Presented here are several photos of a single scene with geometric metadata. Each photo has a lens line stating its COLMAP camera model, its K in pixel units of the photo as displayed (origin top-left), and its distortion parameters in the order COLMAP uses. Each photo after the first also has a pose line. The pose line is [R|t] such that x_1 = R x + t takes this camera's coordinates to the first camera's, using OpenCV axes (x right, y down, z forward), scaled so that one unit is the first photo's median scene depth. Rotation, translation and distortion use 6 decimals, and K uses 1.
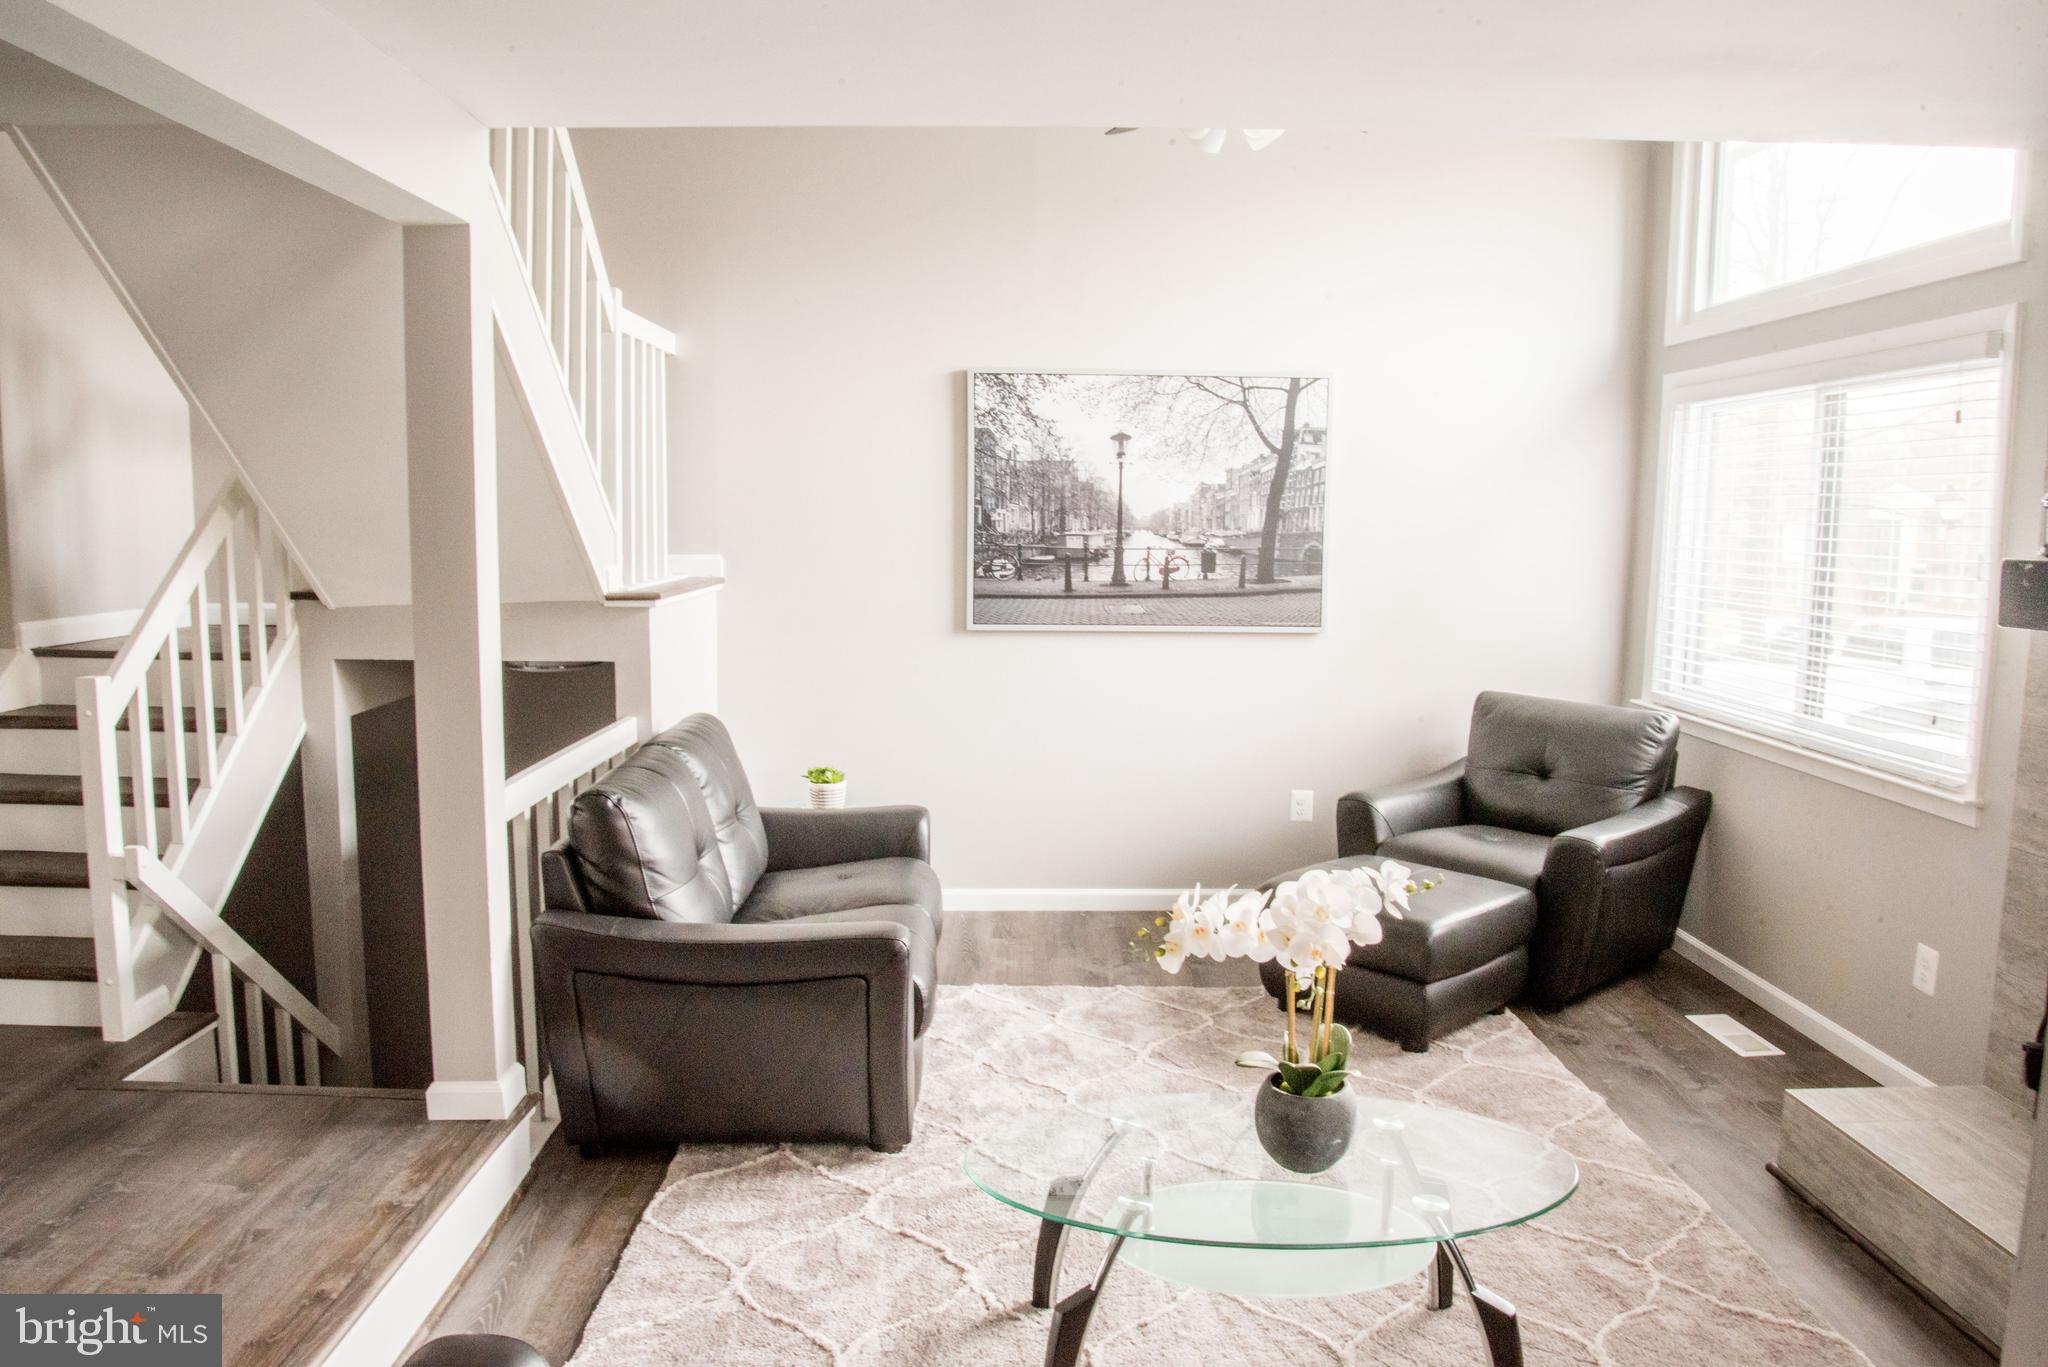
lens RADIAL K [[1355.3, 0, 990.5], [0, 1355.3, 683.0], [0, 0, 1]] dist [-0.070501, 0.001701]
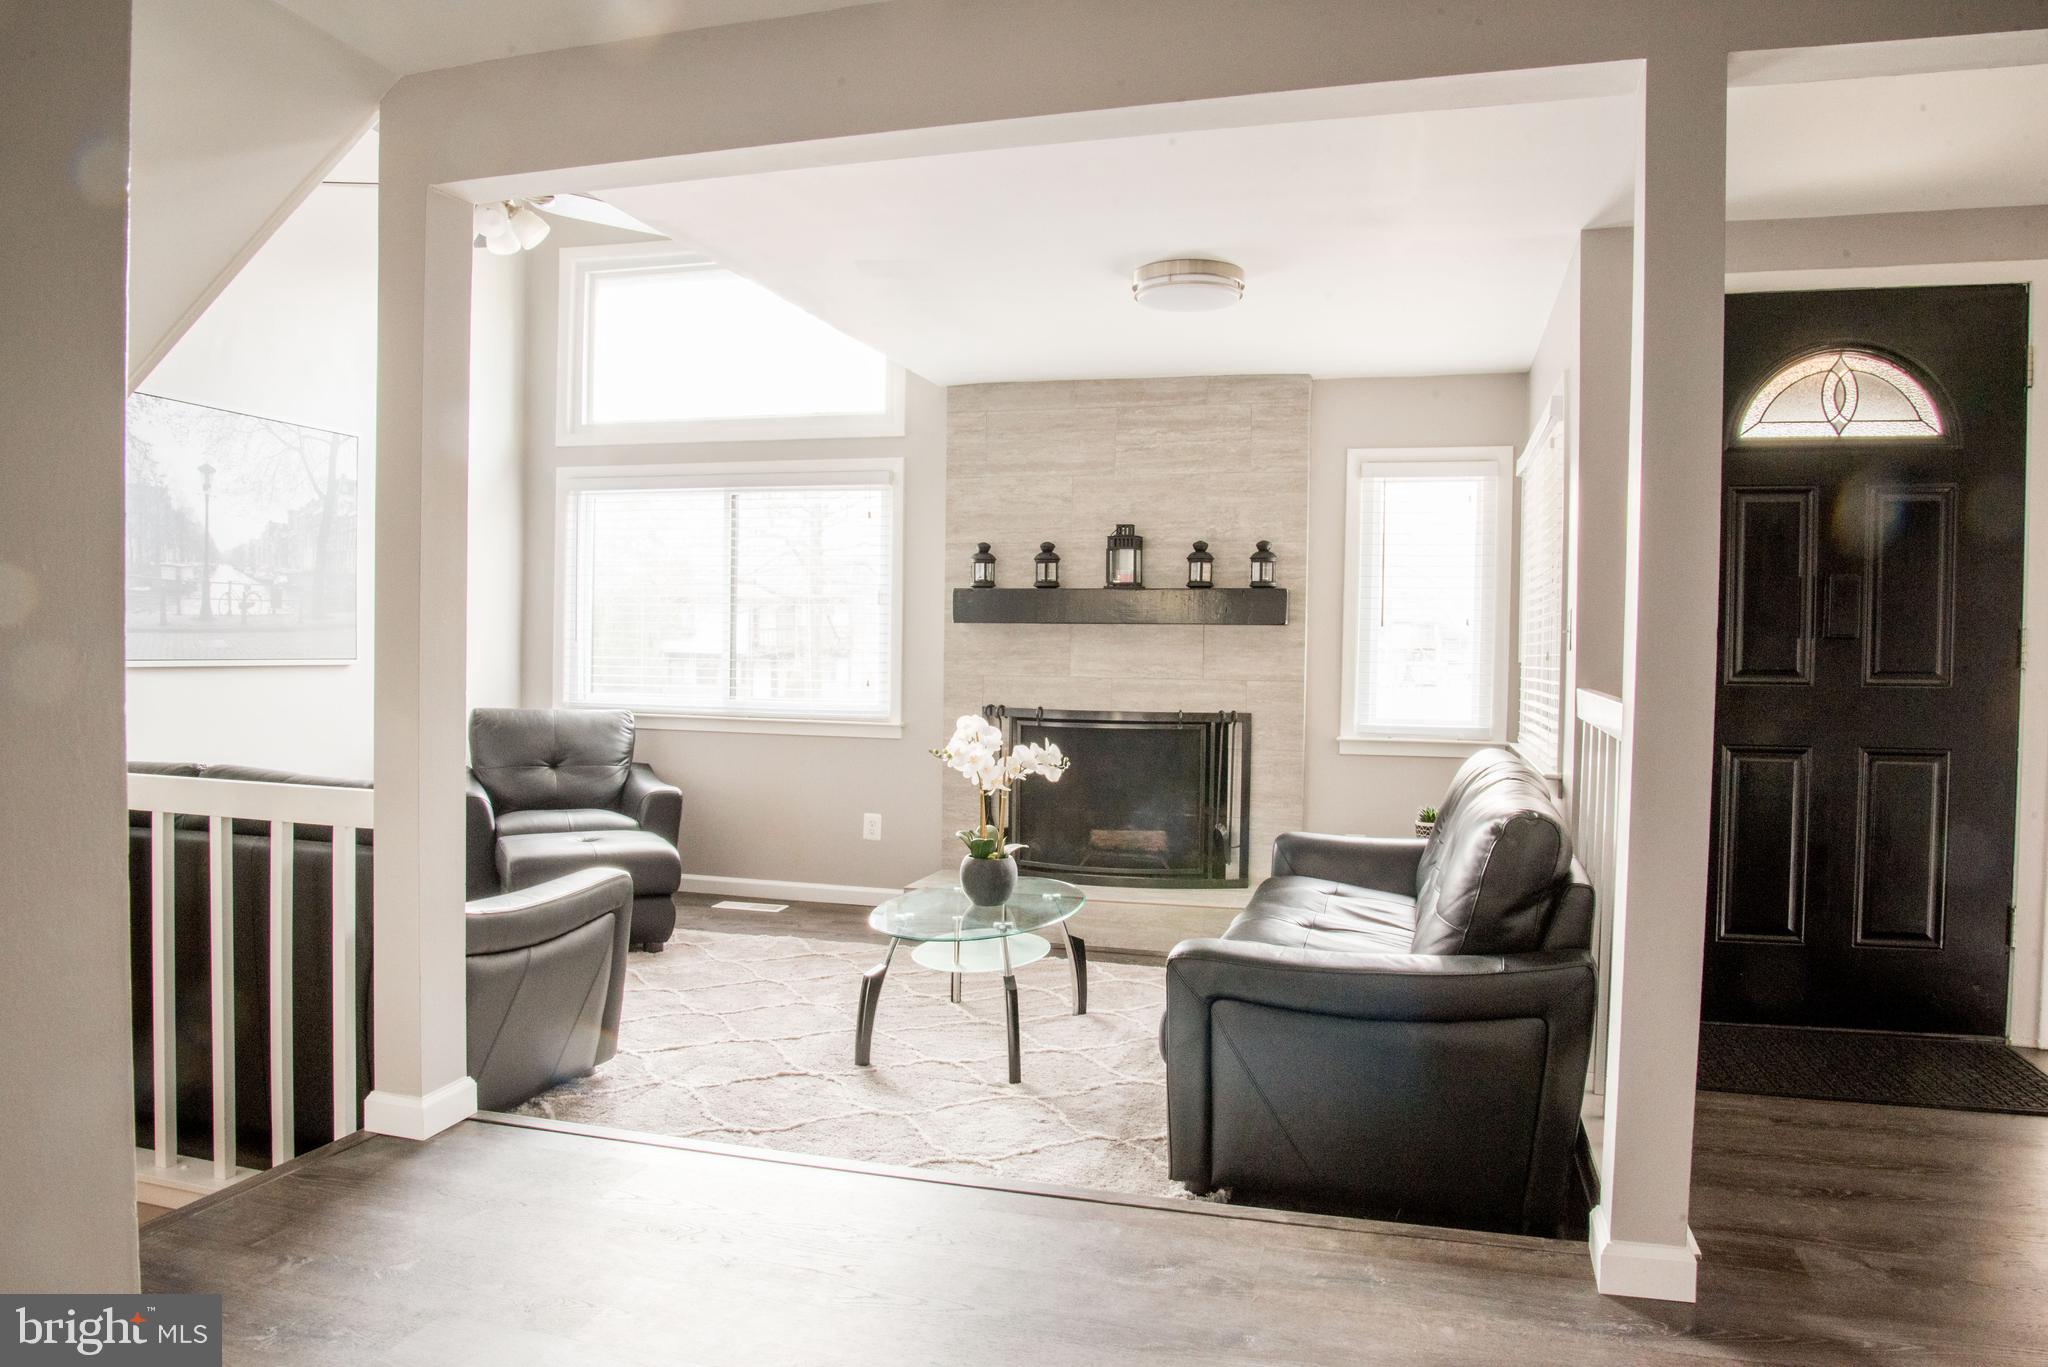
lens RADIAL K [[1439.7, 0, 1024.0], [0, 1439.7, 683.5], [0, 0, 1]] dist [-0.082312, -0.000827]
pose [[0.276898, -0.022214, 0.960642, -0.720273], [0.100745, 0.994894, -0.006034, 0.039828], [-0.955603, 0.098451, 0.277722, 0.163169]]
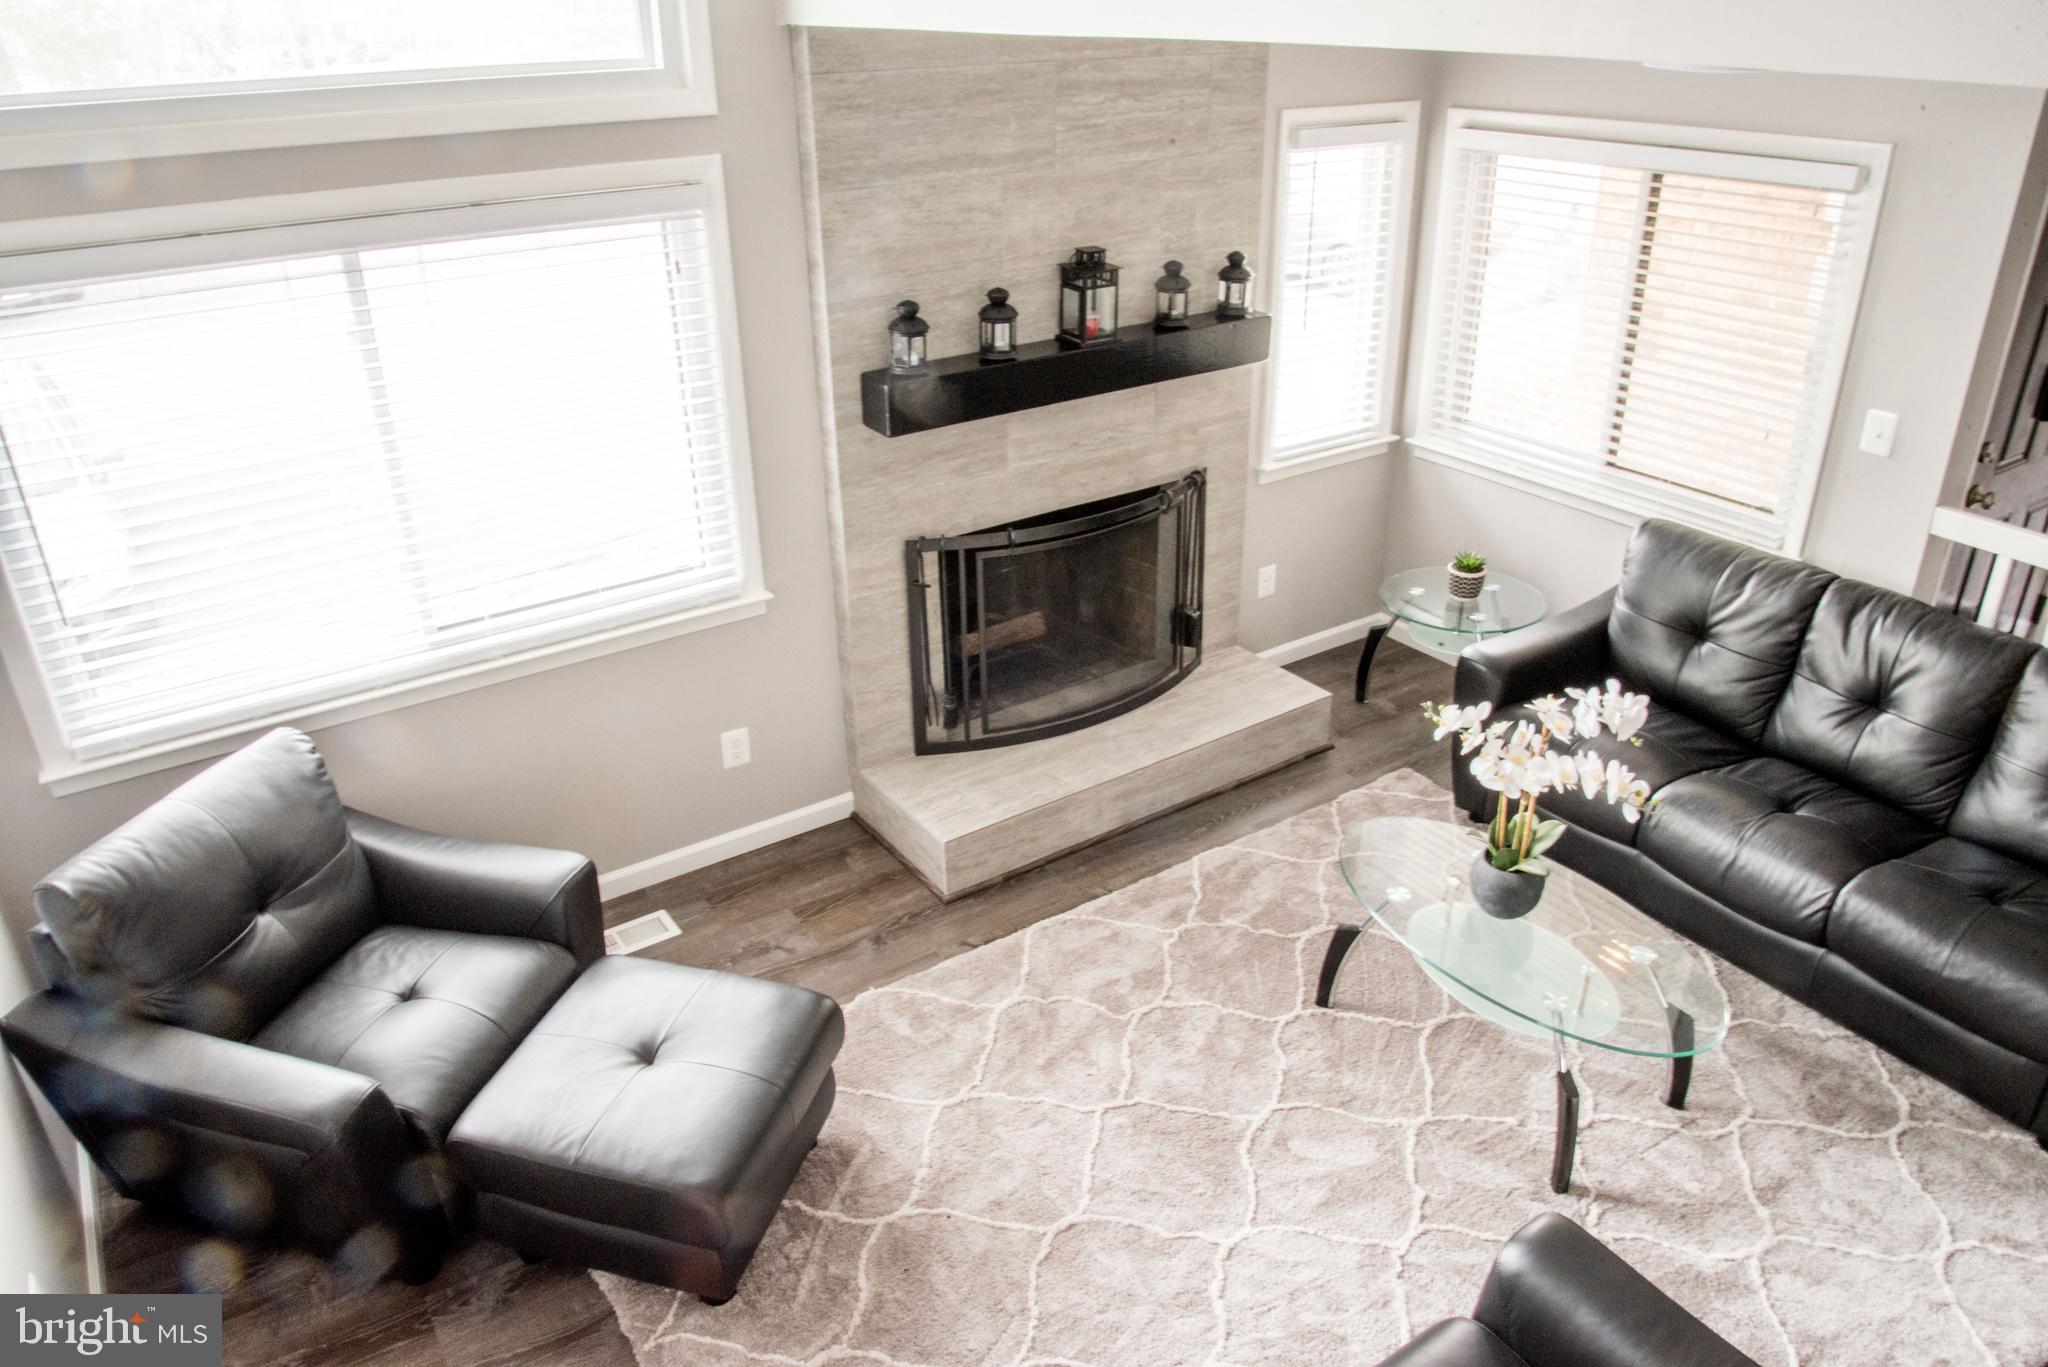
lens RADIAL K [[1439.7, 0, 1024.0], [0, 1439.7, 683.5], [0, 0, 1]] dist [-0.082312, -0.000827]
pose [[-0.550011, -0.377456, 0.744993, -0.227553], [0.103282, 0.854450, 0.509164, -0.297105], [-0.828746, 0.356990, -0.430973, 0.872473]]
